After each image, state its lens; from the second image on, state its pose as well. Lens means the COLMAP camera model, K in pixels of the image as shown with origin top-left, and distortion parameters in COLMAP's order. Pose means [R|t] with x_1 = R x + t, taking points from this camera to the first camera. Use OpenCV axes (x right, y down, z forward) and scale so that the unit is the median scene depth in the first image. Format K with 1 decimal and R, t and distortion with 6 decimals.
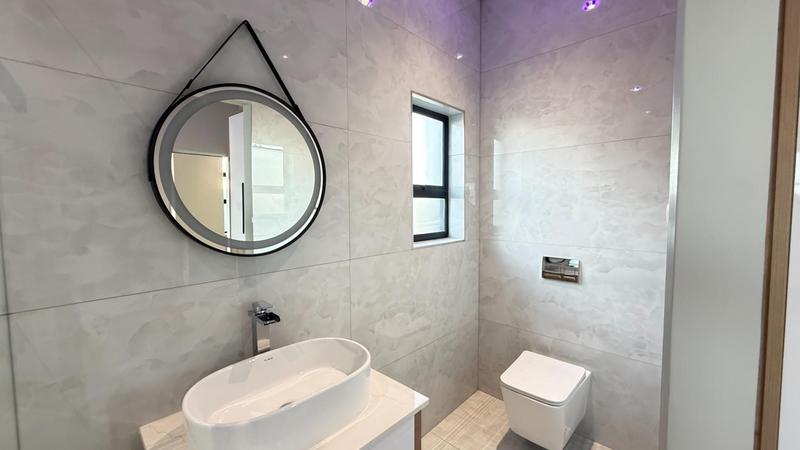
lens RADIAL K [[318.3, 0, 398.9], [0, 318.3, 224.4], [0, 0, 1]] dist [0.000975, 0.000229]
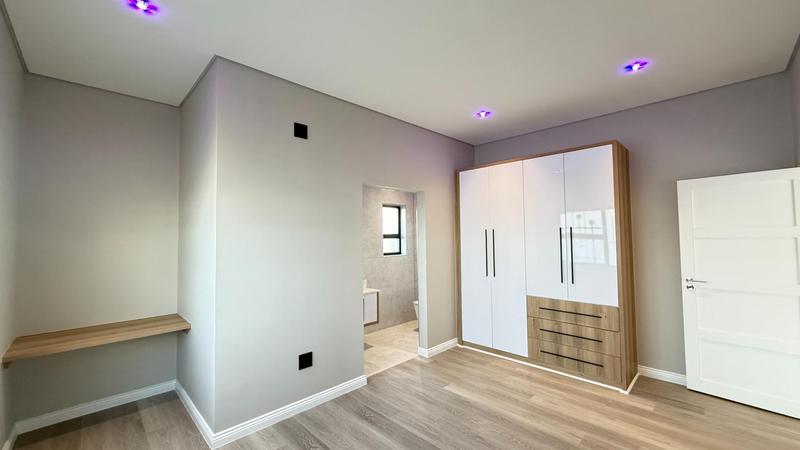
lens RADIAL K [[318.3, 0, 398.9], [0, 318.3, 224.4], [0, 0, 1]] dist [0.000975, 0.000229]
pose [[0.999338, -0.006994, -0.035716, 0.237783], [0.003434, 0.995103, -0.098782, 0.056202], [0.036232, 0.098594, 0.994468, -1.549318]]
